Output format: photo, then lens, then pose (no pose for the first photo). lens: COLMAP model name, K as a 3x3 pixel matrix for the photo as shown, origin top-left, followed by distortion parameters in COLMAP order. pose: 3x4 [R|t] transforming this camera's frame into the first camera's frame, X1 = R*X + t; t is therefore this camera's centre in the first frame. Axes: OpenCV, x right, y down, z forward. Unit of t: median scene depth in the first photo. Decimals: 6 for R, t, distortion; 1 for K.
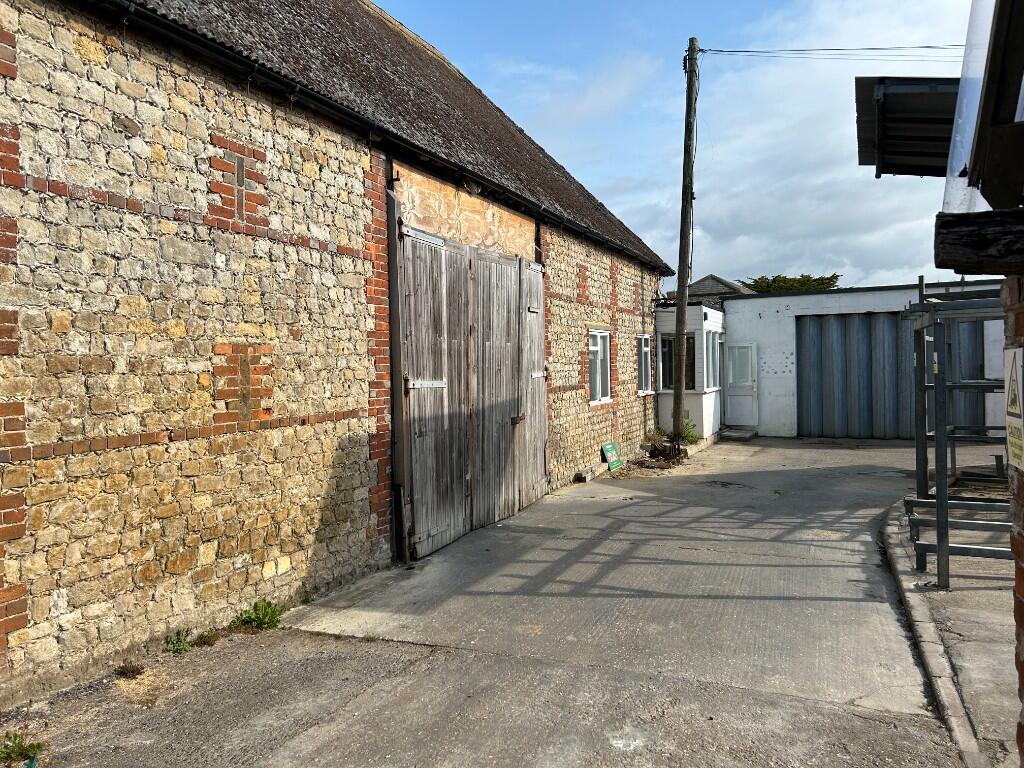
lens RADIAL K [[771.7, 0, 515.9], [0, 771.7, 380.8], [0, 0, 1]] dist [0.054152, -0.054576]
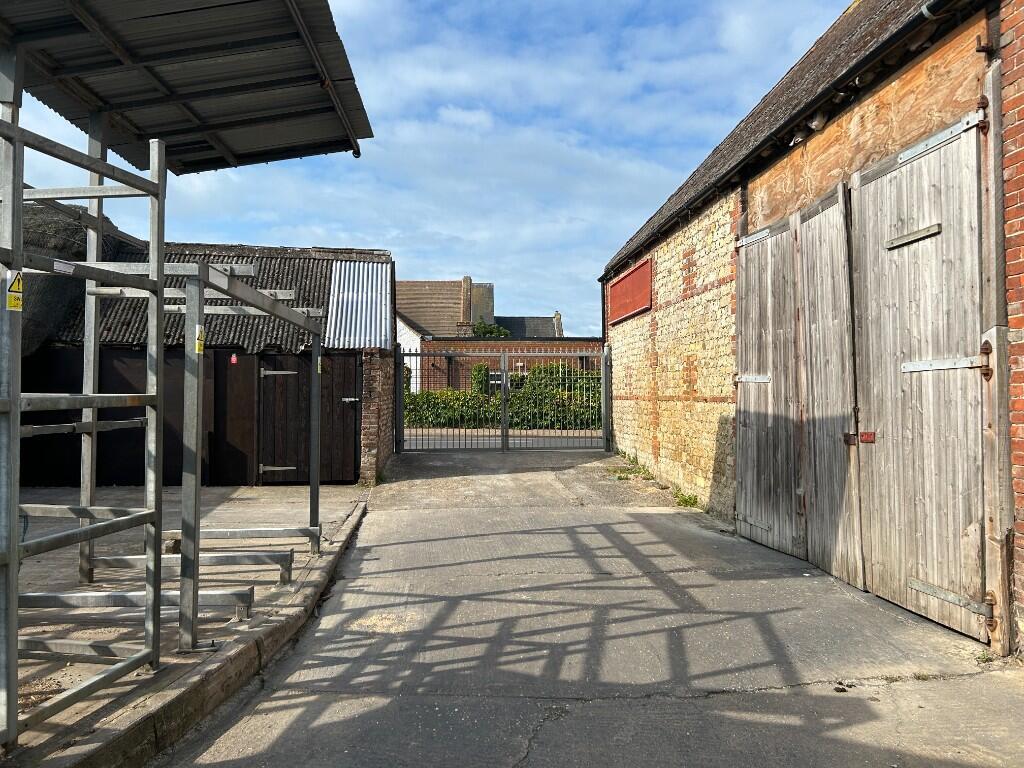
lens RADIAL K [[771.7, 0, 511.4], [0, 771.7, 356.7], [0, 0, 1]] dist [0.054152, -0.054576]
pose [[-0.883522, 0.005604, -0.468356, 0.730111], [0.017217, 0.999641, -0.020517, -0.009980], [0.468073, -0.026191, -0.883302, 1.950905]]
